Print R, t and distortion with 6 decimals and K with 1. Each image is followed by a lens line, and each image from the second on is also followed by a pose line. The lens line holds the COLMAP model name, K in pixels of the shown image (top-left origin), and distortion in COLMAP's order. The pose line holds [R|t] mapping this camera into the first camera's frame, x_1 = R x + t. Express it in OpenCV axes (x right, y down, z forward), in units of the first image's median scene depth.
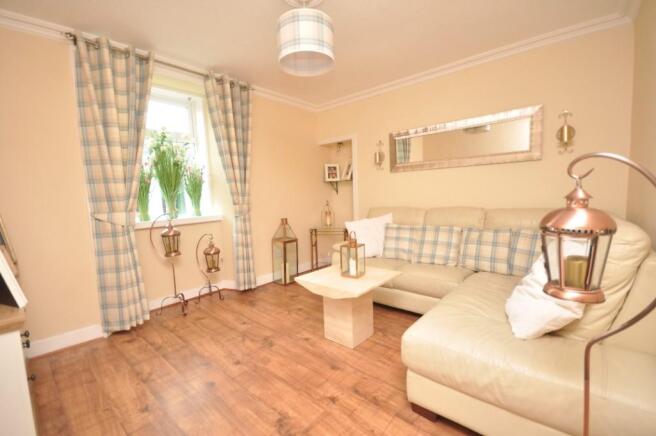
lens RADIAL K [[286.7, 0, 328.1], [0, 286.7, 215.8], [0, 0, 1]] dist [-0.002424, -0.000460]
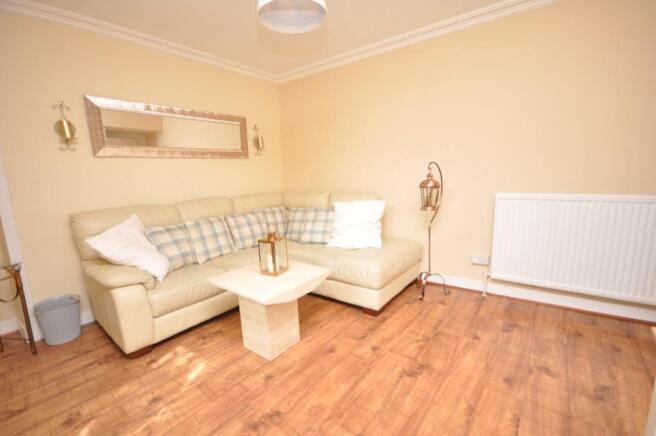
lens RADIAL K [[286.7, 0, 329.6], [0, 286.7, 218.0], [0, 0, 1]] dist [-0.002424, -0.000460]
pose [[-0.063277, -0.119242, 0.990847, -0.833990], [0.118753, 0.984883, 0.126108, -0.054892], [-0.990906, 0.125646, -0.048160, 0.896376]]
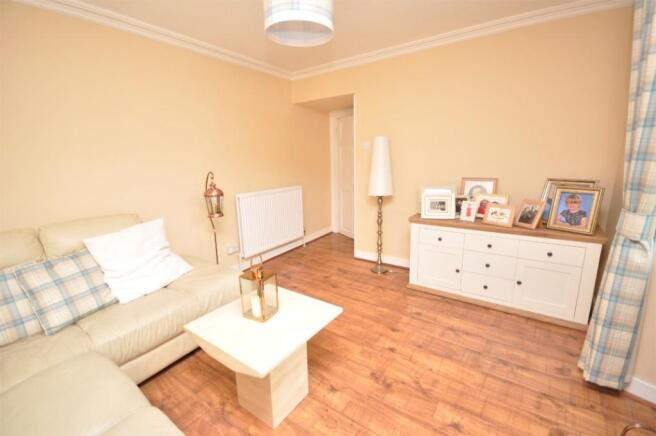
lens RADIAL K [[286.7, 0, 328.4], [0, 286.7, 217.7], [0, 0, 1]] dist [-0.002424, -0.000460]
pose [[-0.992553, 0.080027, -0.091835, -0.033179], [0.050018, 0.955178, 0.291776, -0.234340], [0.111069, 0.285010, -0.952068, 1.714362]]
